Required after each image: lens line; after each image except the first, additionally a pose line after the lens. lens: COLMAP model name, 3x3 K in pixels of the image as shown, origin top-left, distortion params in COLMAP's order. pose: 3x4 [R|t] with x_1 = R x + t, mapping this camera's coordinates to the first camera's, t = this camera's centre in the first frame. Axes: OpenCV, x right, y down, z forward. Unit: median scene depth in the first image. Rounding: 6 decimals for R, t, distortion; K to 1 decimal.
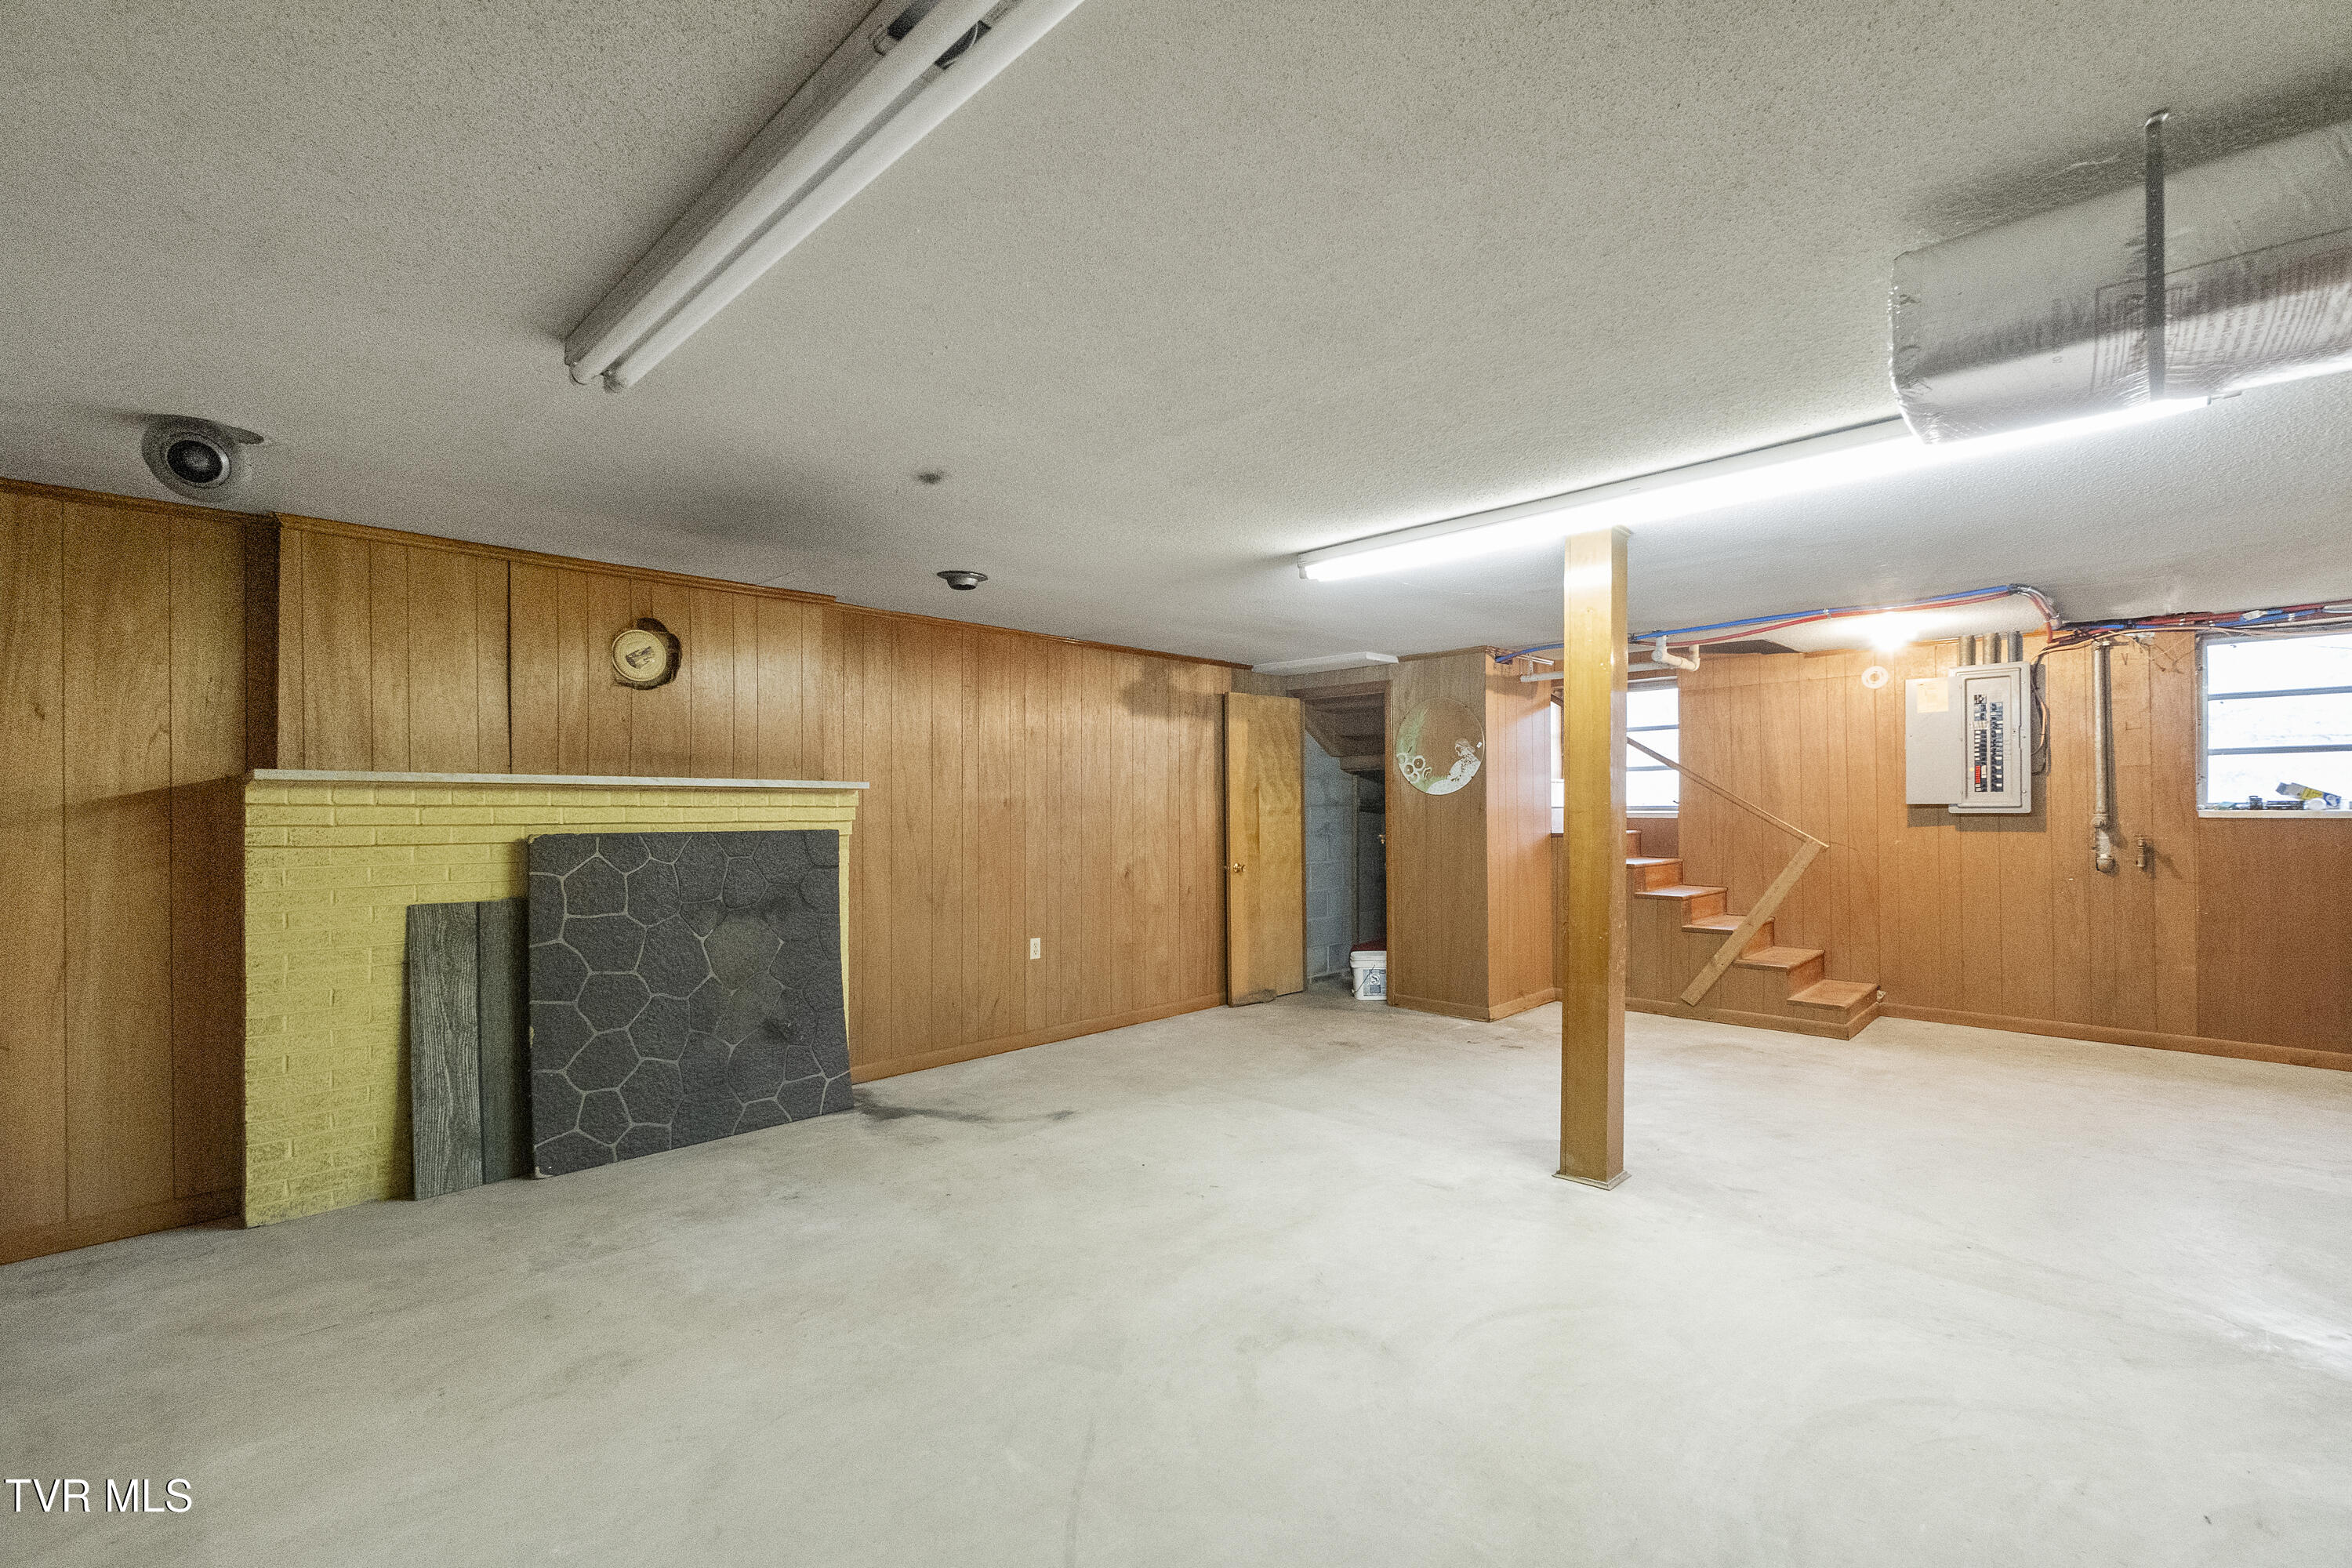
lens RADIAL K [[1023.1, 0, 1168.7], [0, 1023.1, 796.0], [0, 0, 1]] dist [-0.001271, 0.000583]
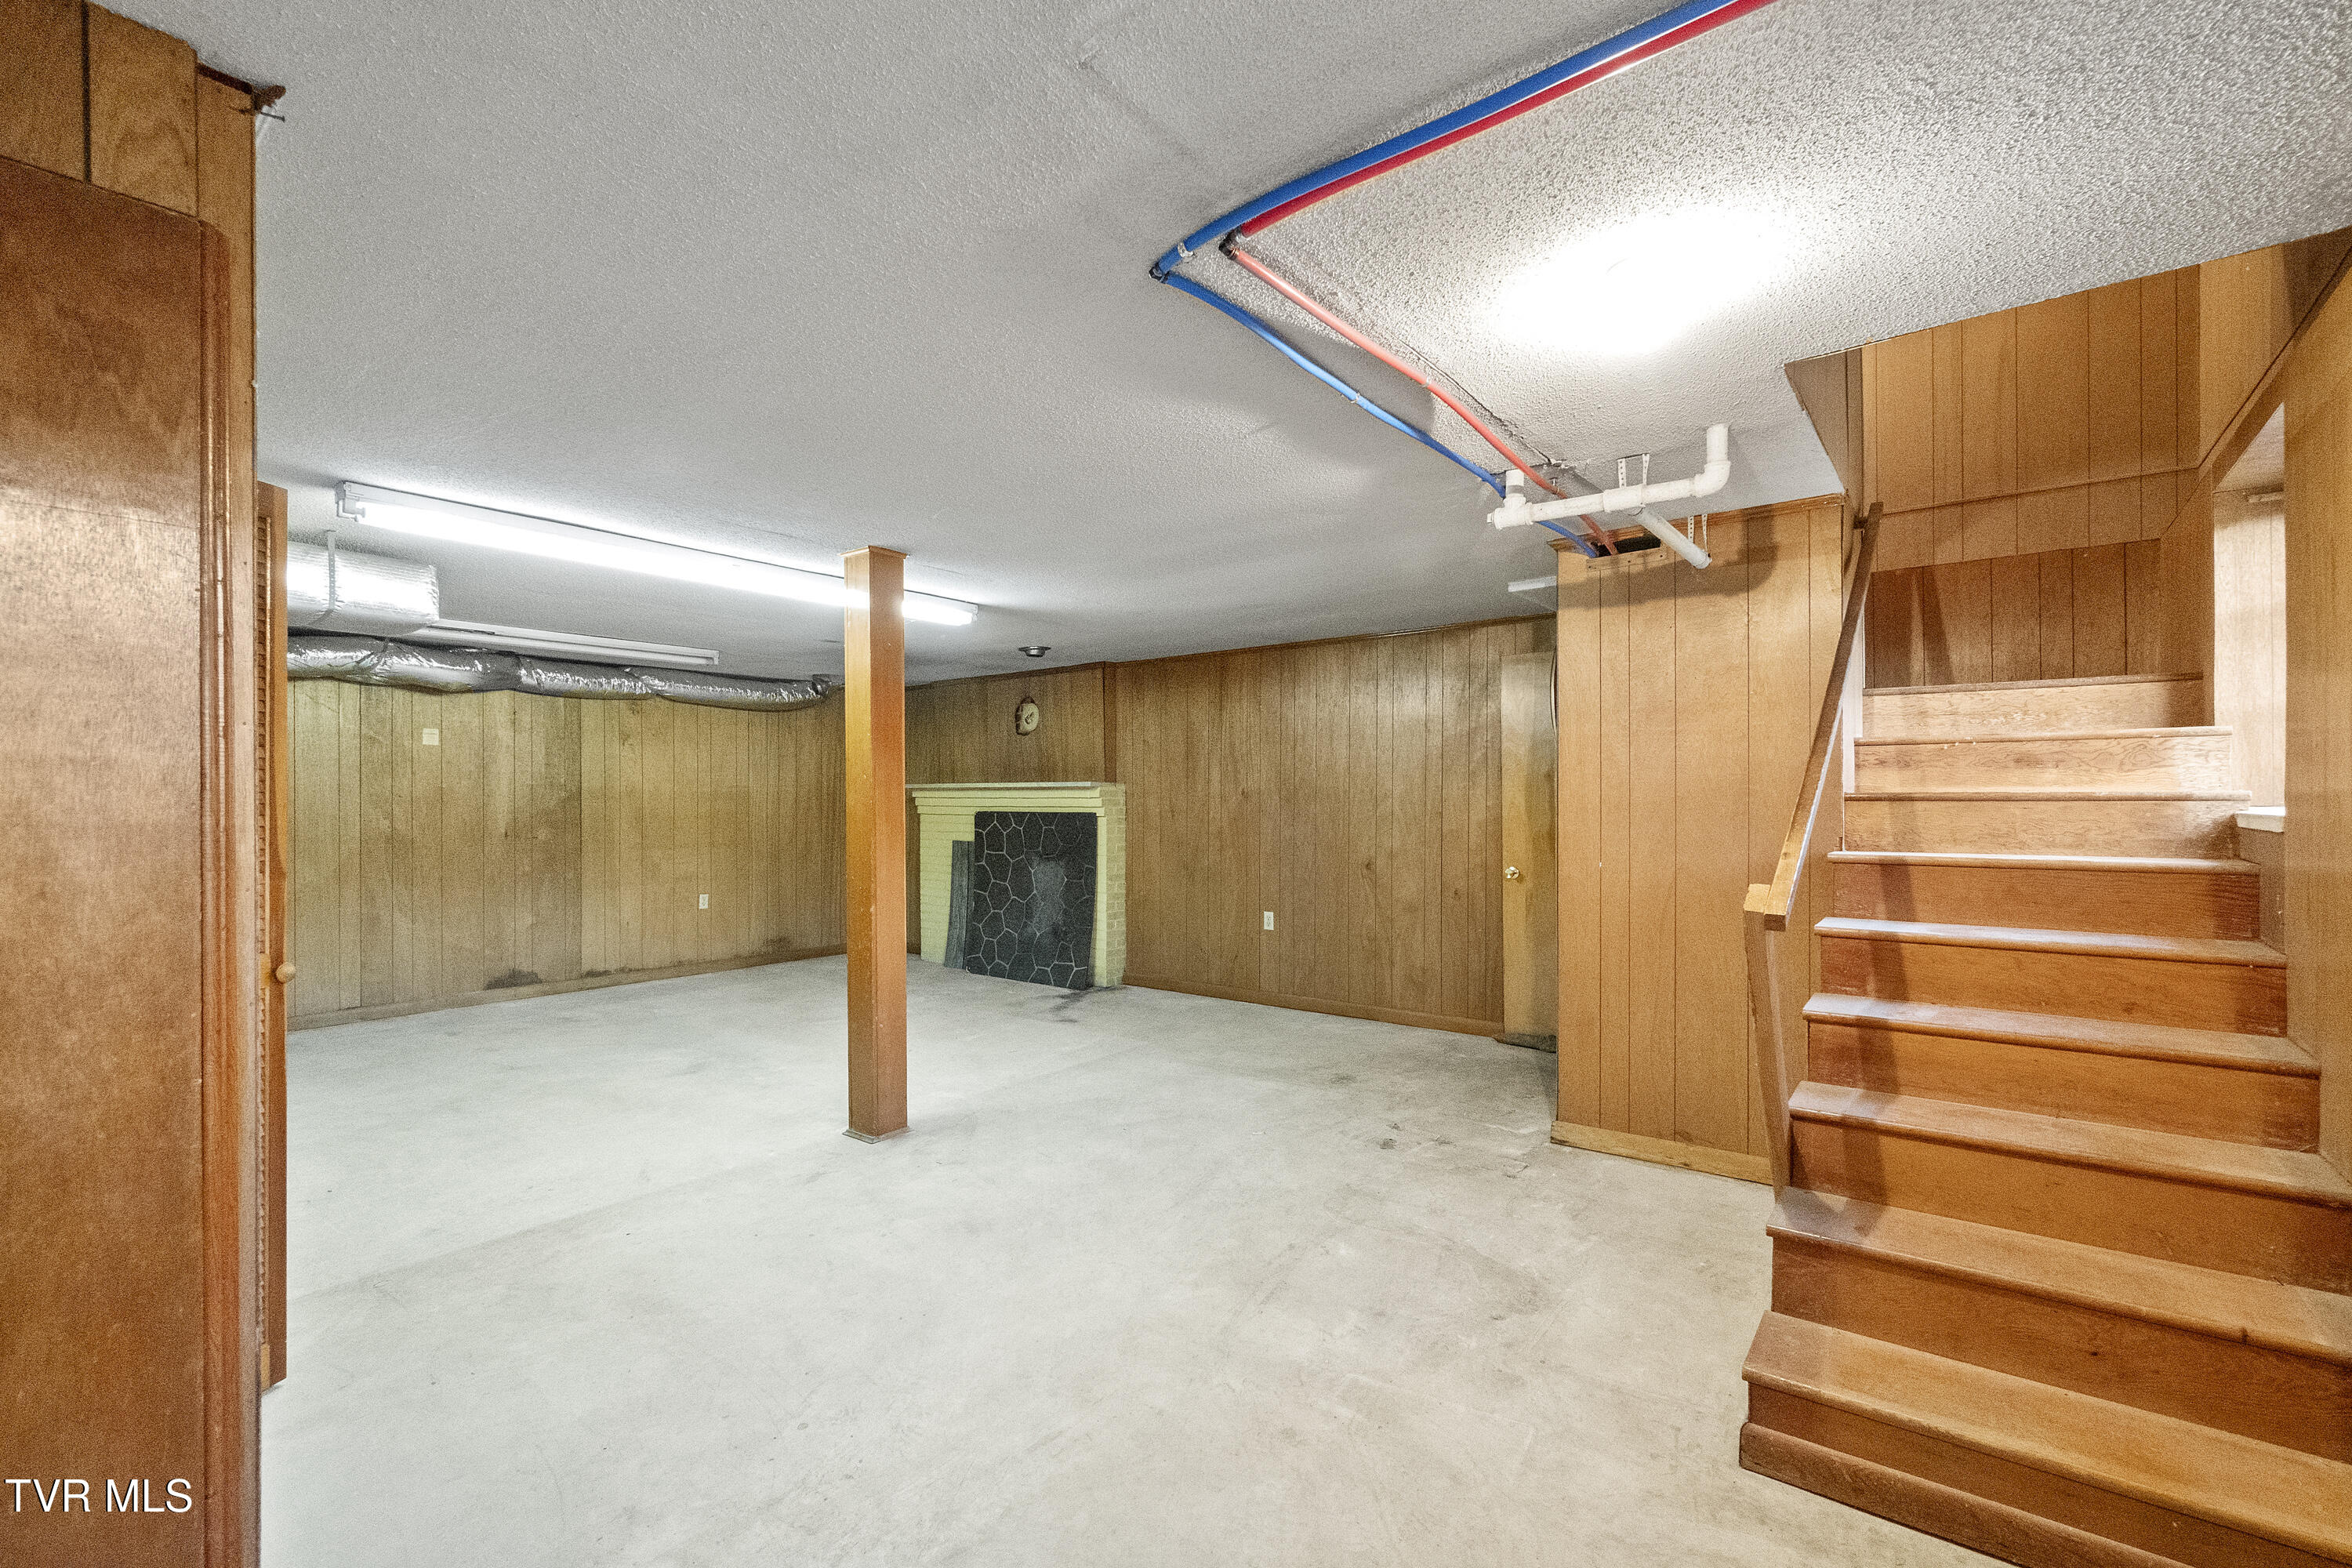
lens RADIAL K [[1023.1, 0, 1168.7], [0, 1023.1, 796.0], [0, 0, 1]] dist [-0.001271, 0.000583]
pose [[0.100947, 0.002956, -0.994887, 1.023772], [0.014715, 0.999882, 0.004464, 0.002700], [0.994783, -0.015091, 0.100891, 0.795088]]
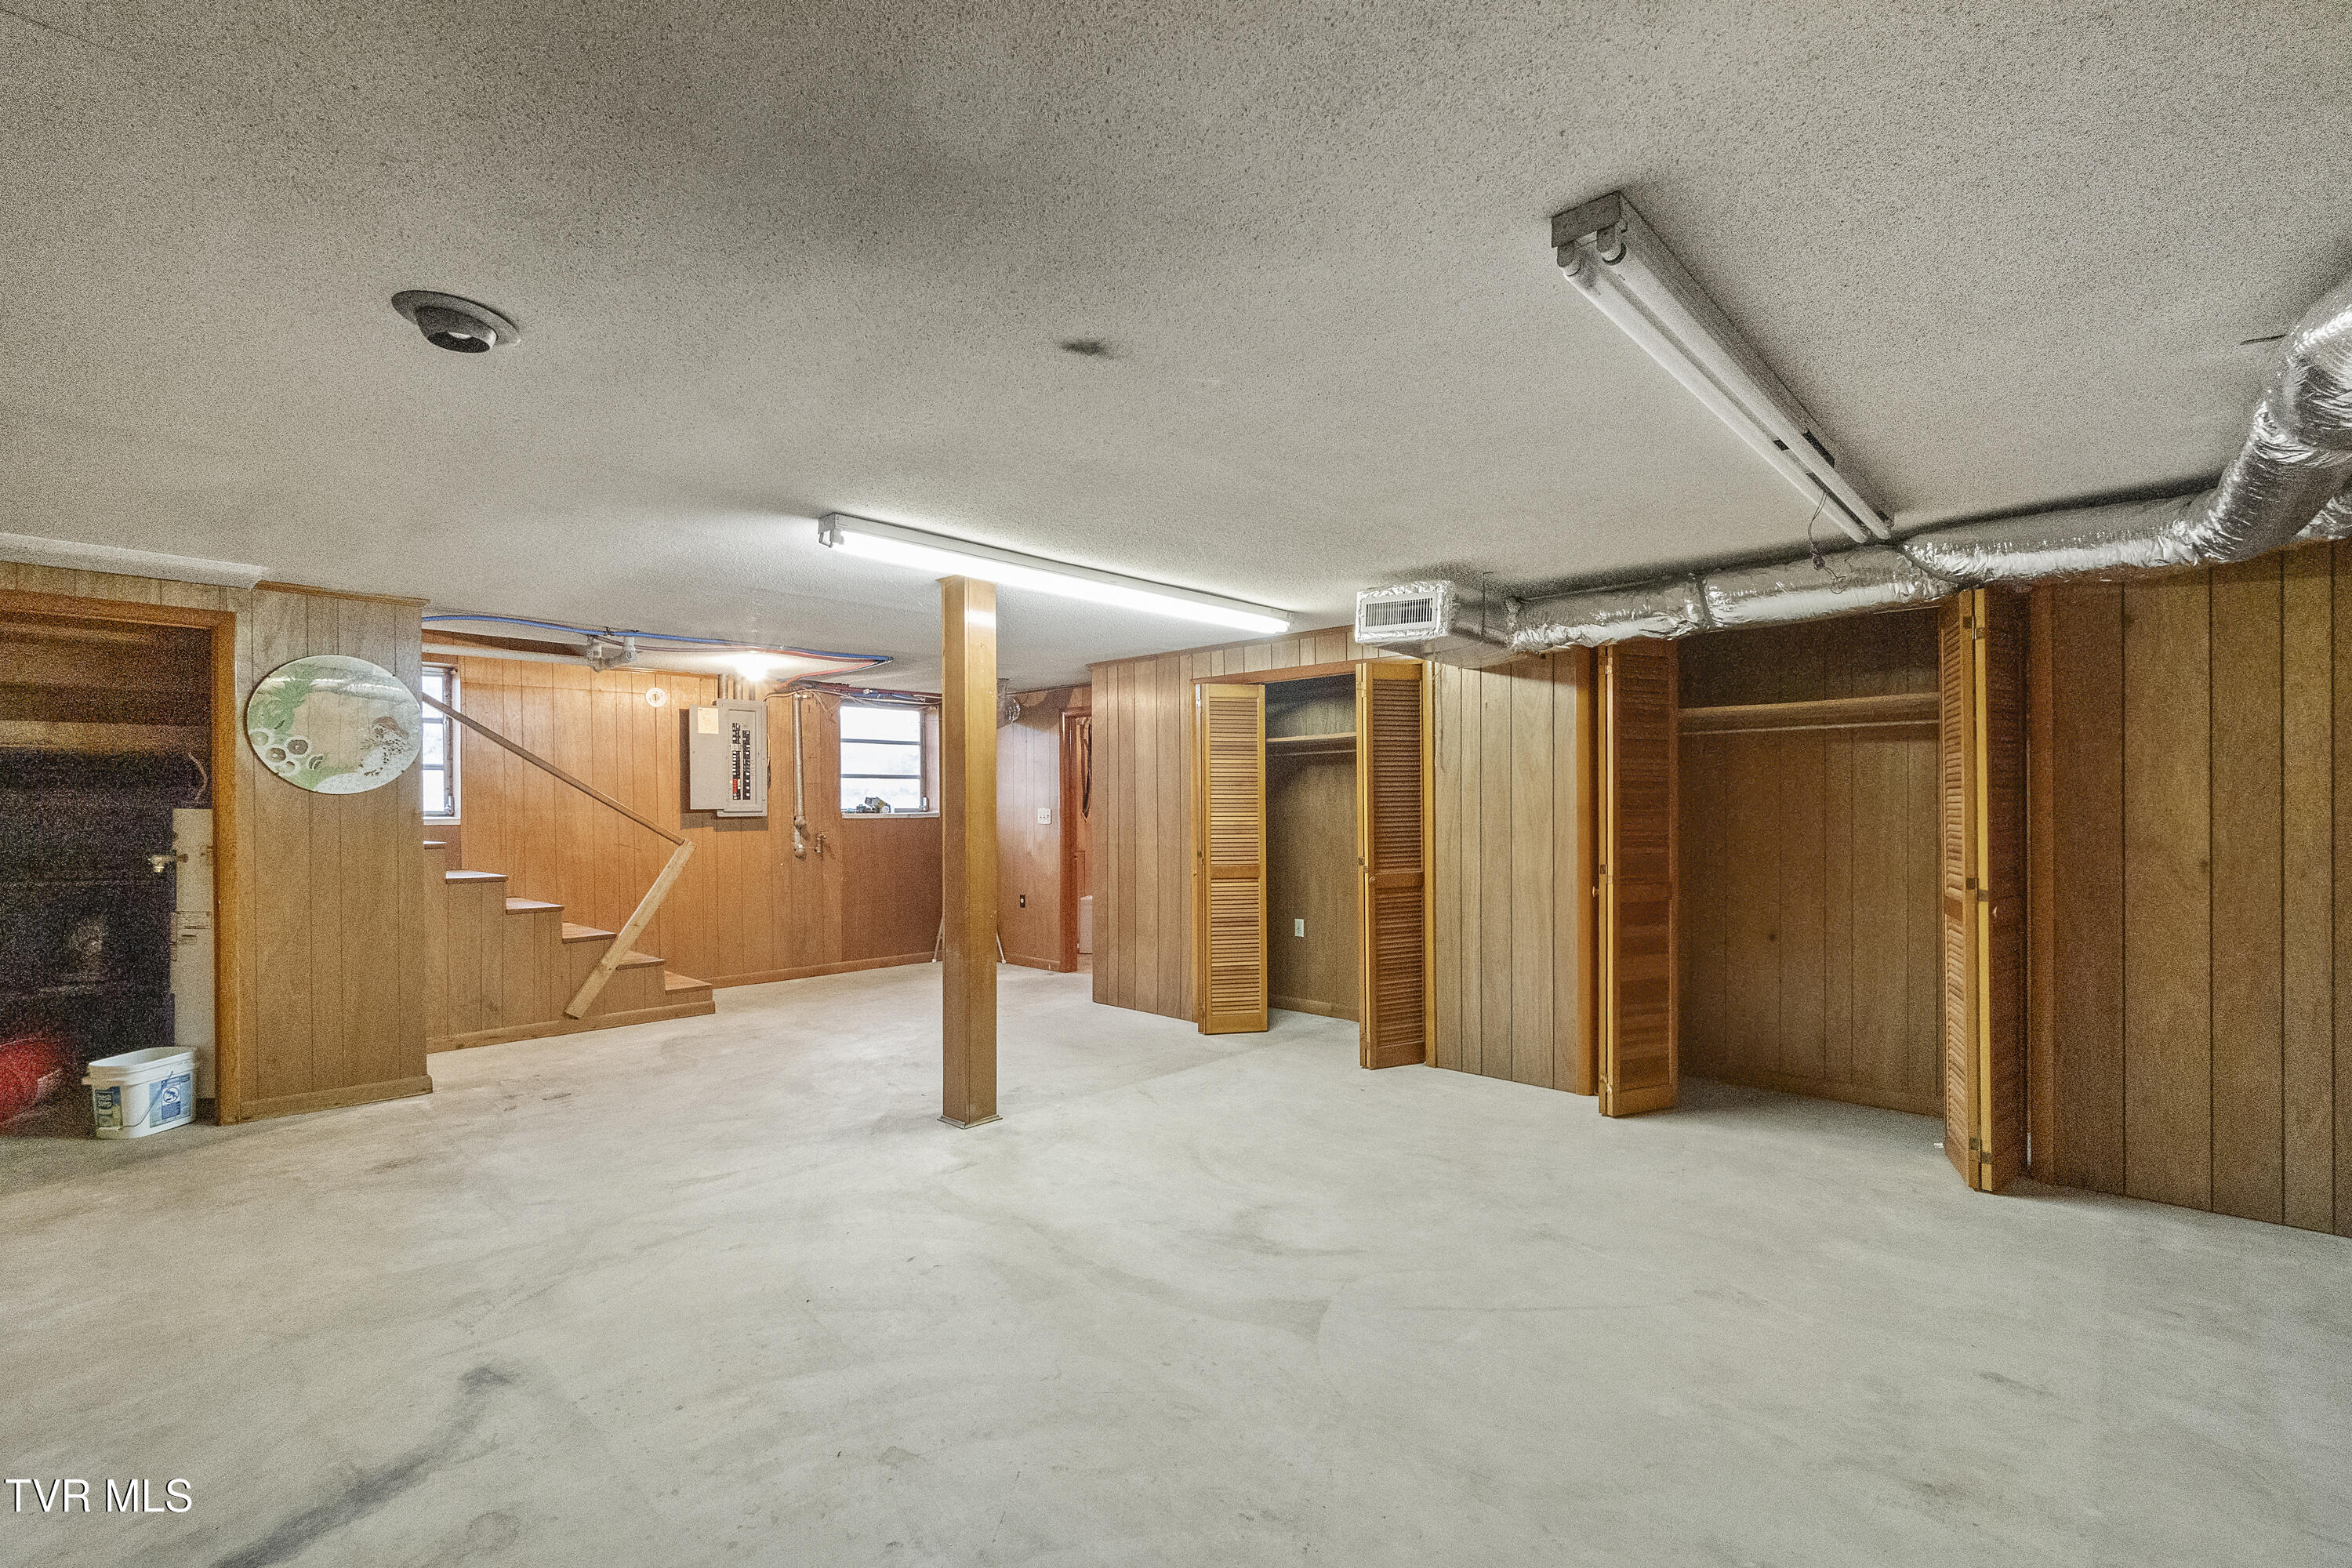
lens RADIAL K [[1023.1, 0, 1168.7], [0, 1023.1, 796.0], [0, 0, 1]] dist [-0.001271, 0.000583]
pose [[-0.010135, 0.016242, 0.999817, -0.519096], [-0.007943, 0.999835, -0.016323, 0.008376], [-0.999917, -0.008107, -0.010005, 0.515549]]
